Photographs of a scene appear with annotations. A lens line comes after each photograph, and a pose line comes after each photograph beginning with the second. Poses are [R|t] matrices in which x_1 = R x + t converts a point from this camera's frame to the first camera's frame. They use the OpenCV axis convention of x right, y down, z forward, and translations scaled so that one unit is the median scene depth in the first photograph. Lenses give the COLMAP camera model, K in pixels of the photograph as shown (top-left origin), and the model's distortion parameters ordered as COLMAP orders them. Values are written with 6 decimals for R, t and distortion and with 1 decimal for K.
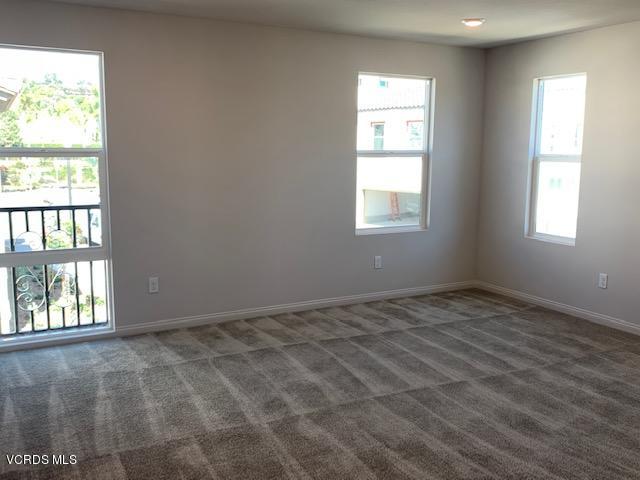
lens RADIAL K [[598.3, 0, 320.0], [0, 598.3, 240.0], [0, 0, 1]] dist [0.001766, -0.000069]
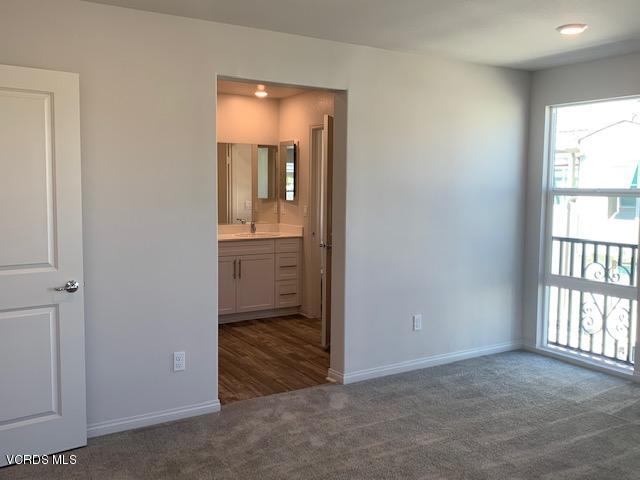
lens RADIAL K [[598.3, 0, 320.0], [0, 598.3, 240.0], [0, 0, 1]] dist [0.001766, -0.000069]
pose [[0.088618, 0.094035, -0.991617, 0.620680], [-0.171835, 0.982051, 0.077772, -0.057726], [0.981132, 0.163502, 0.103186, 0.400105]]
